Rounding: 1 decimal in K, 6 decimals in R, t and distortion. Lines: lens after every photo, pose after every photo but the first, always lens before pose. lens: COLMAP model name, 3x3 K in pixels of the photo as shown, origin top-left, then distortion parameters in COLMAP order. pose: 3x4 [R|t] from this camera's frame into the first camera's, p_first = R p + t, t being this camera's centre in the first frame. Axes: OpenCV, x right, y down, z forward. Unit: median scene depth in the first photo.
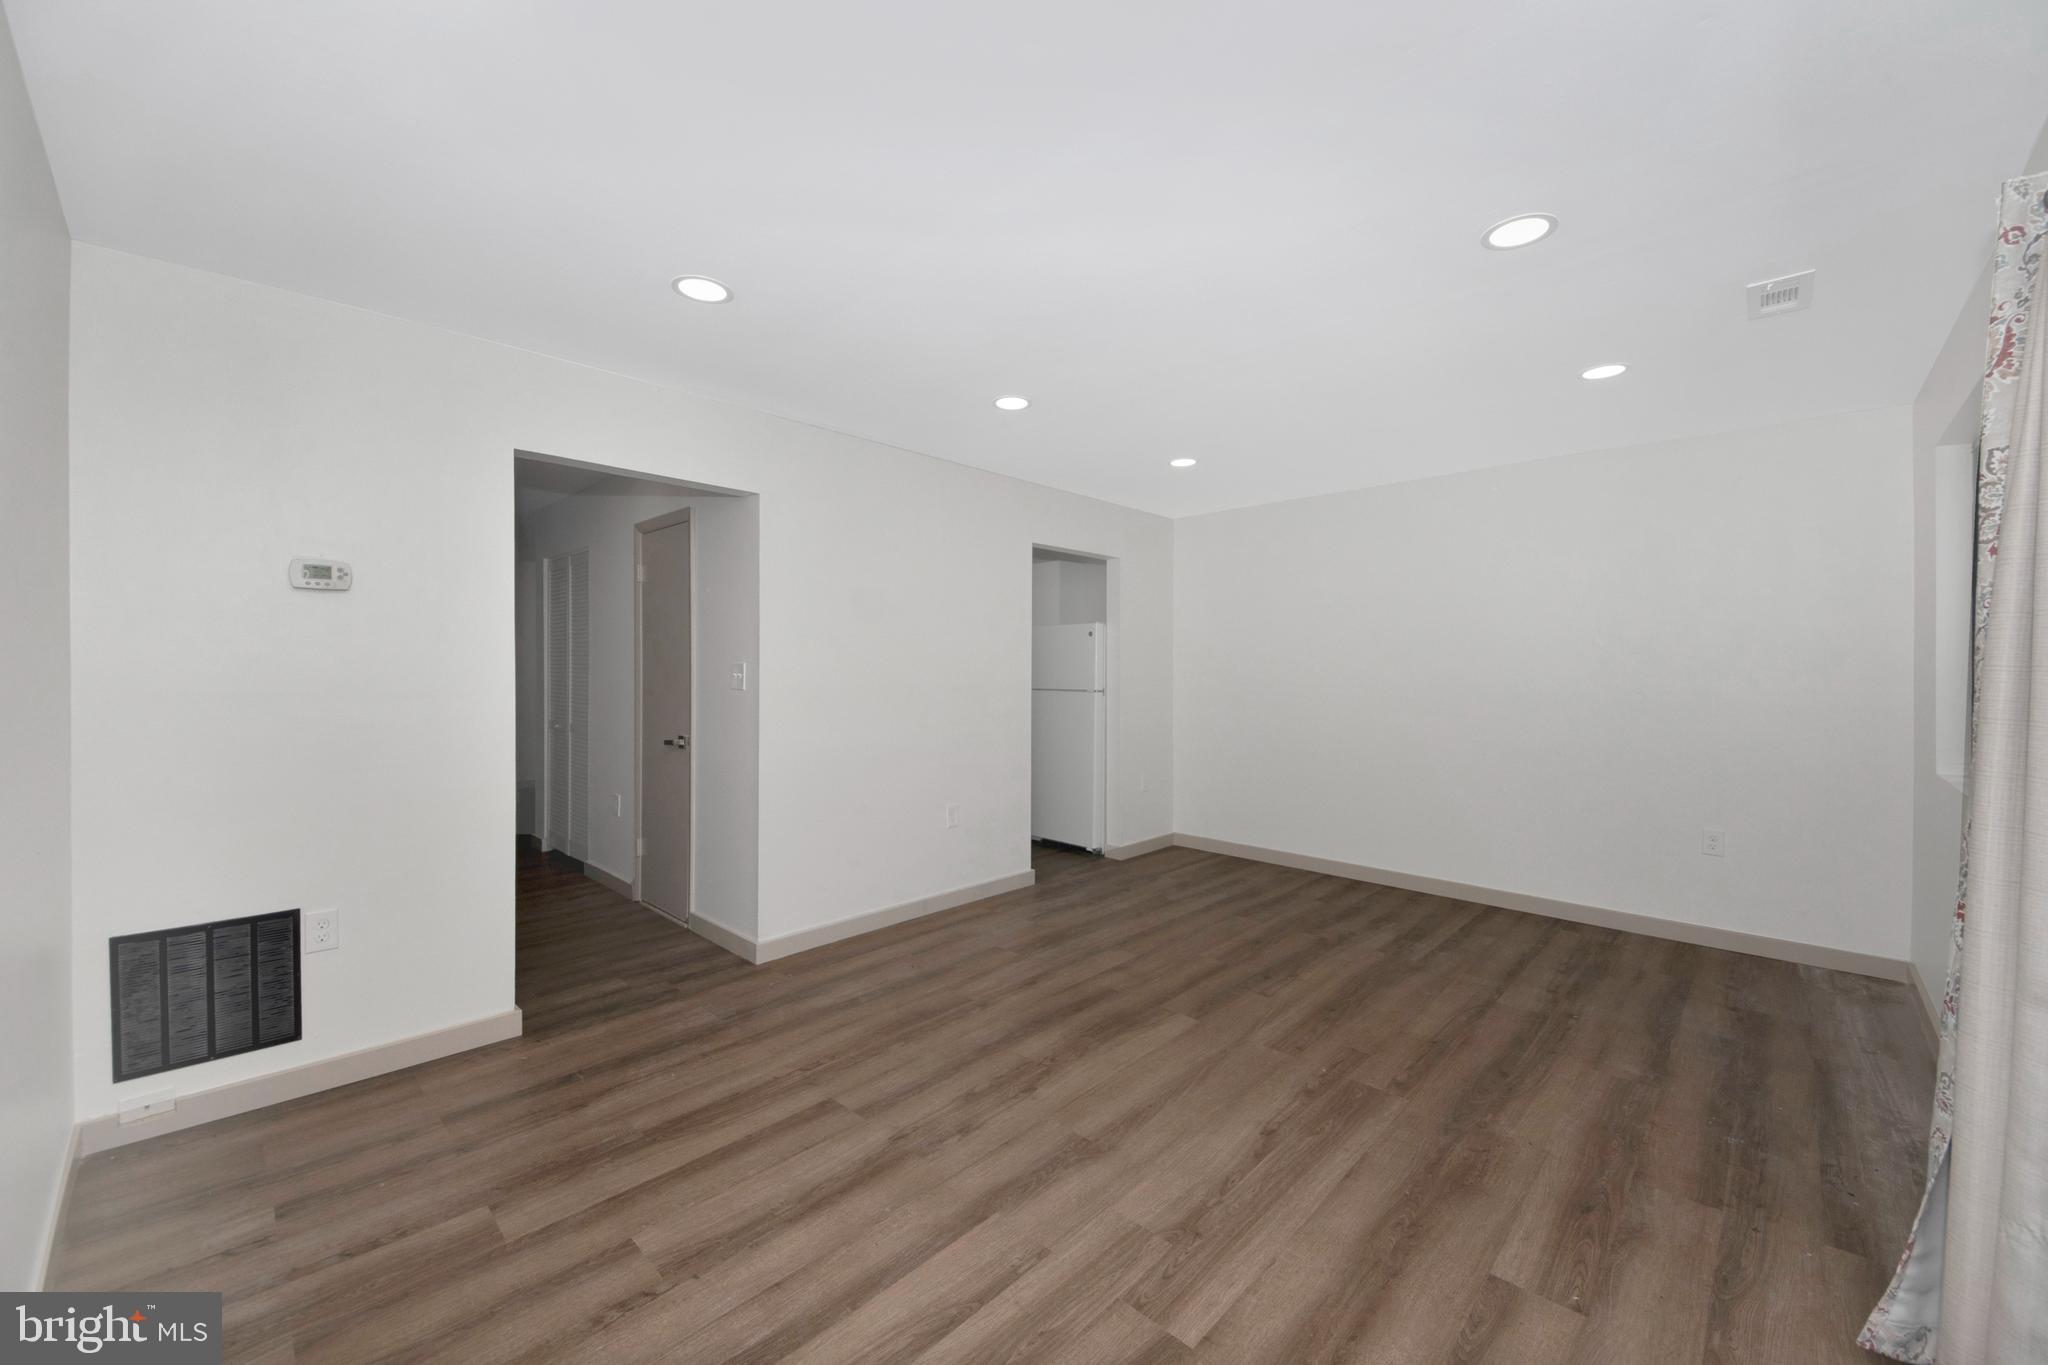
lens RADIAL K [[779.3, 0, 1021.0], [0, 779.3, 674.2], [0, 0, 1]] dist [0.046063, -0.031447]
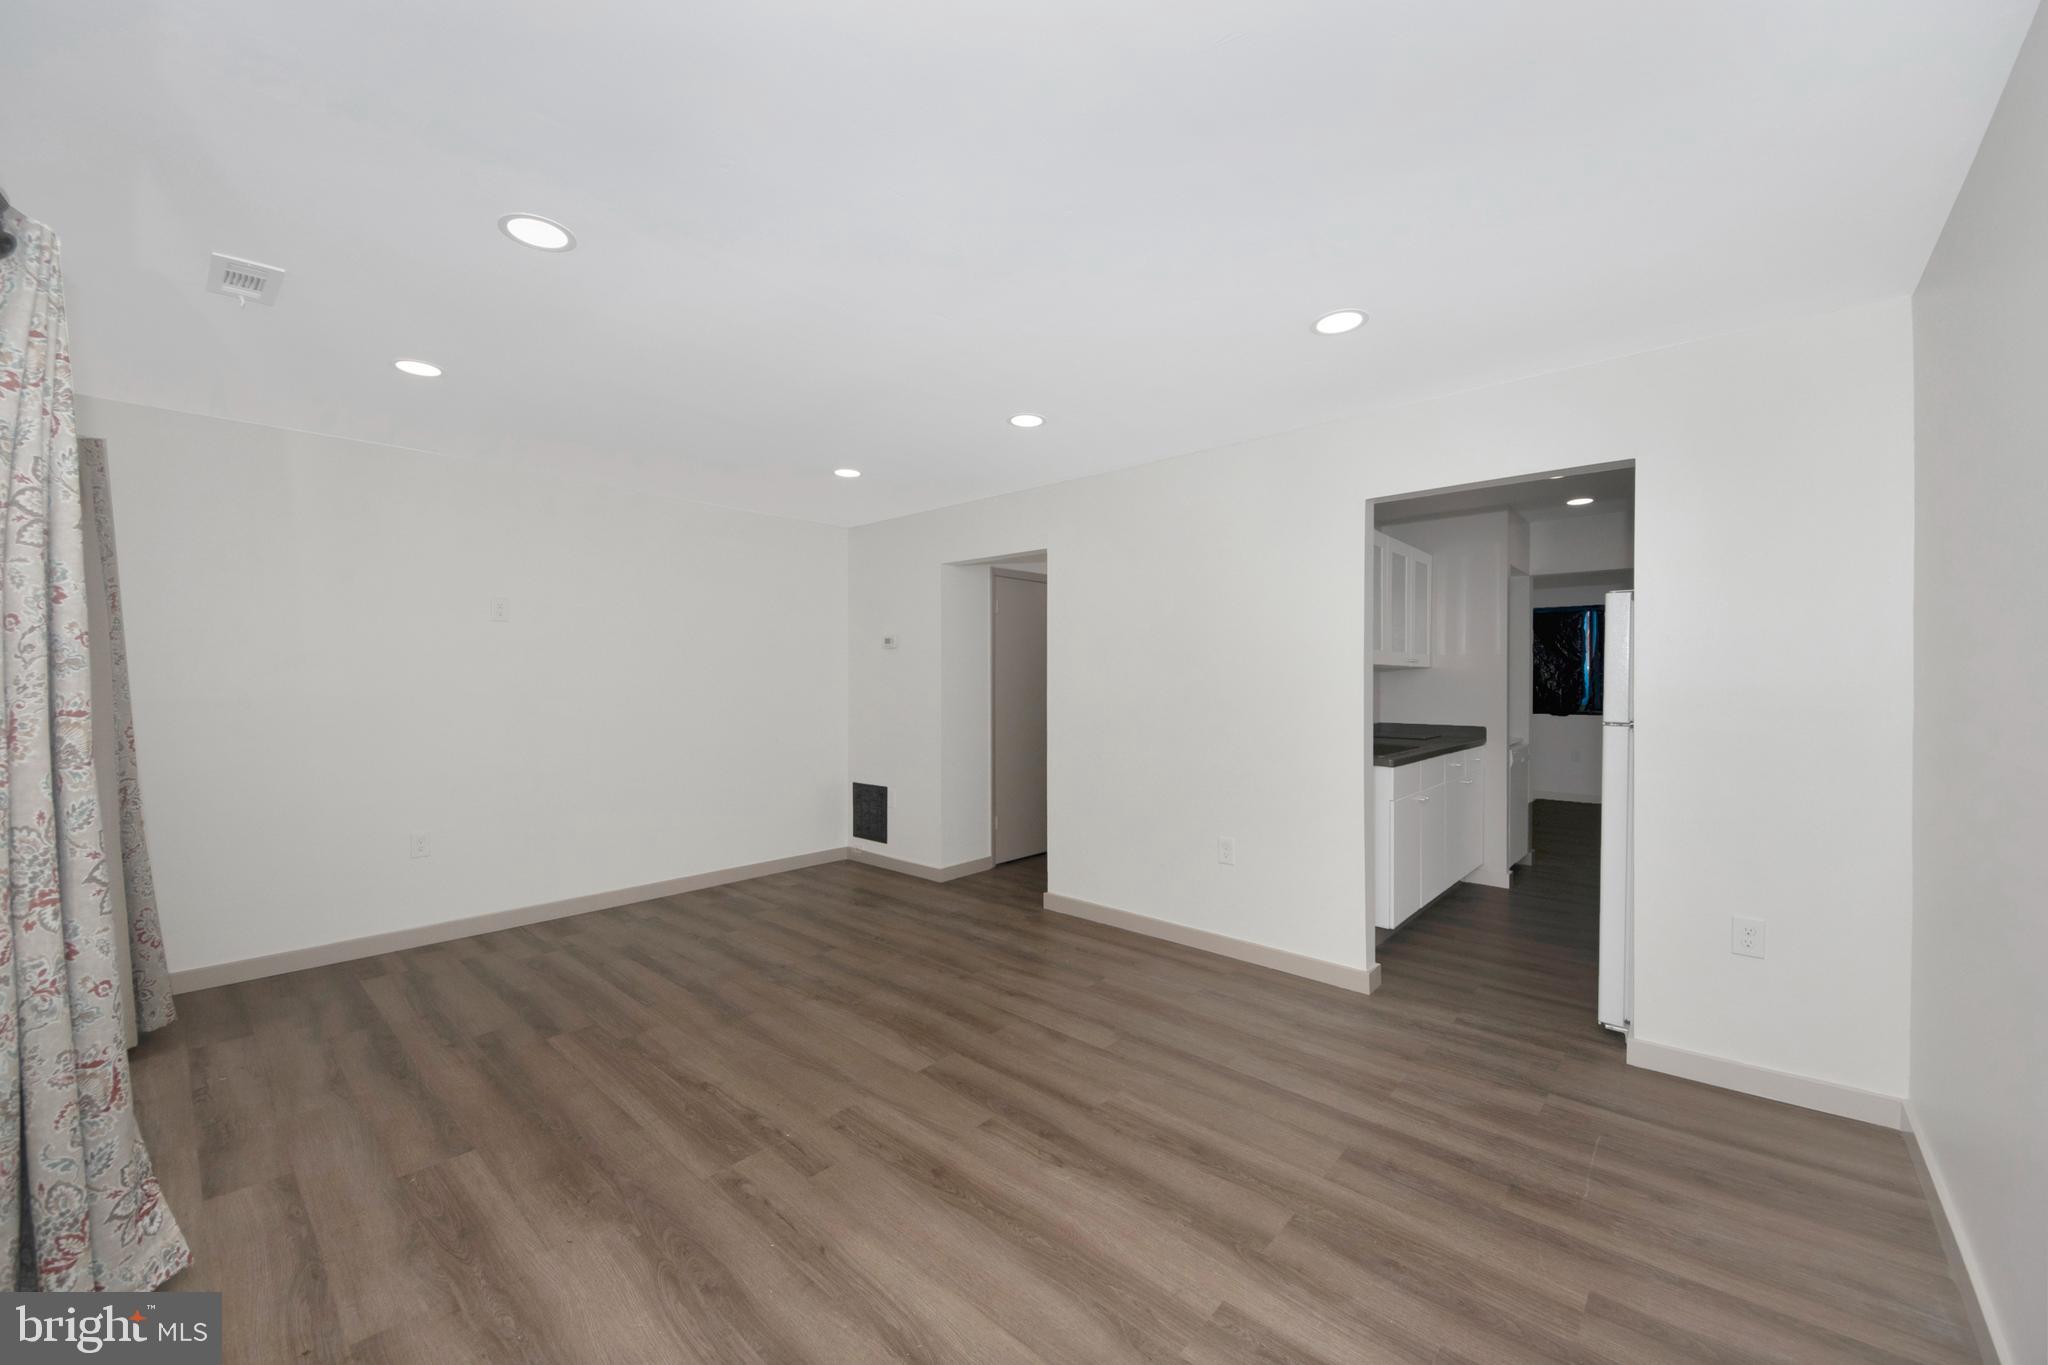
lens RADIAL K [[785.0, 0, 1027.2], [0, 785.0, 684.5], [0, 0, 1]] dist [0.061533, -0.038734]
pose [[0.026770, -0.001121, -0.999641, 1.180466], [-0.004691, 0.999988, -0.001247, -0.001187], [0.999631, 0.004722, 0.026764, 1.140526]]
